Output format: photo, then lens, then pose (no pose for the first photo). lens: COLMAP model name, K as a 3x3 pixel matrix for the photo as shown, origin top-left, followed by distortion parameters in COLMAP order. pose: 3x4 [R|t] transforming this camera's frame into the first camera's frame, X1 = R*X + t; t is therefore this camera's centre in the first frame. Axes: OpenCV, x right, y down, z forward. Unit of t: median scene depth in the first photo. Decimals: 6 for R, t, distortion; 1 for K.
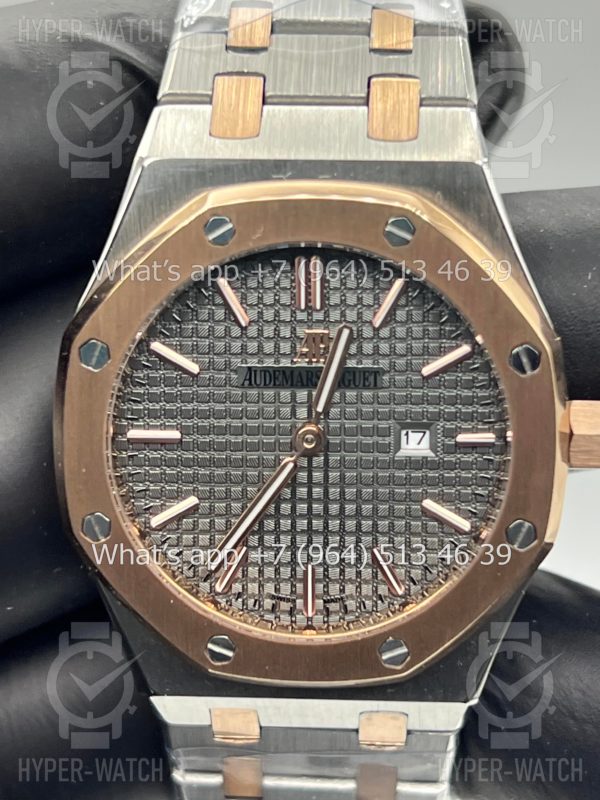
lens RADIAL K [[1946.7, 0, 302.3], [0, 1946.7, 402.2], [0, 0, 1]] dist [0.281332, 0.000000]
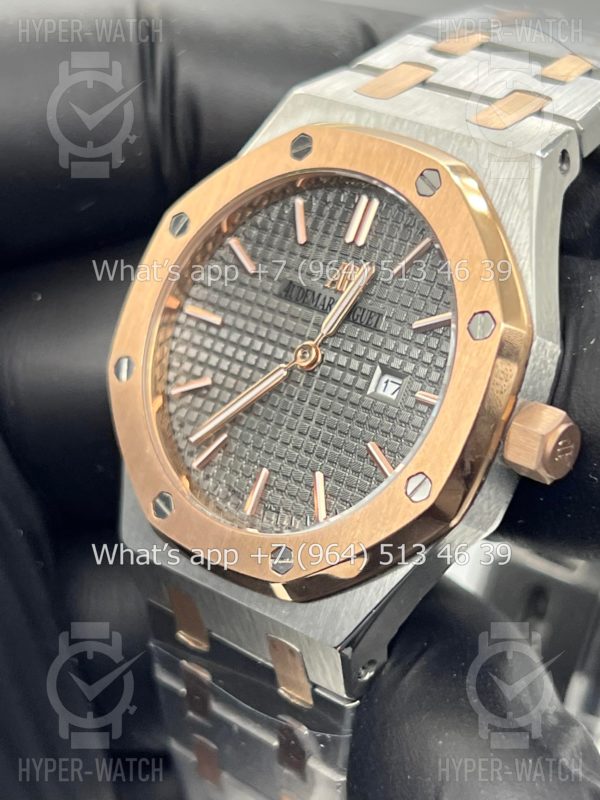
lens RADIAL K [[1946.7, 0, 300.5], [0, 1946.7, 398.9], [0, 0, 1]] dist [0.281332, 0.000000]
pose [[0.786810, 0.297662, -0.540673, 0.589368], [-0.430759, 0.892212, -0.135662, 0.187503], [0.442014, 0.339640, 0.830222, 0.112419]]
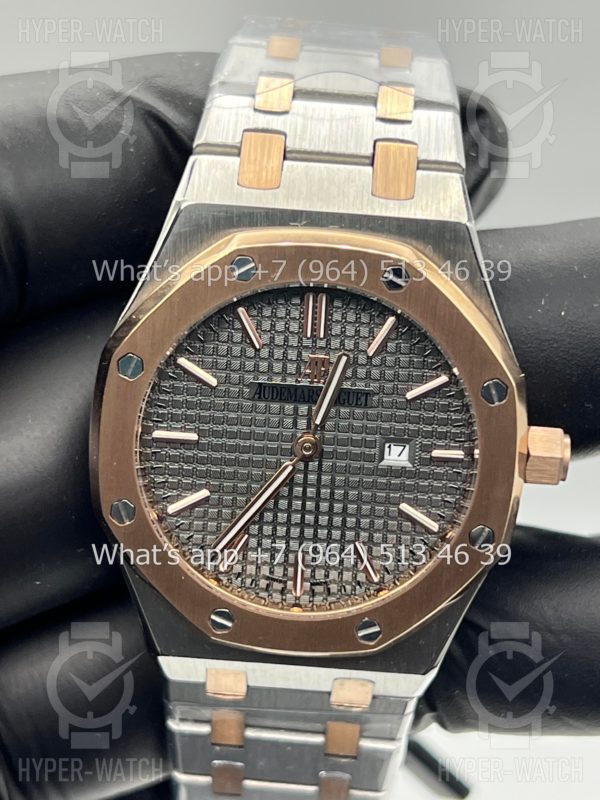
lens RADIAL K [[1946.7, 0, 293.2], [0, 1946.7, 398.2], [0, 0, 1]] dist [0.281332, 0.000000]
pose [[0.997769, 0.056067, 0.036240, -0.049146], [-0.056980, 0.998071, 0.024664, -0.039004], [-0.034787, -0.026674, 0.999039, -0.176415]]
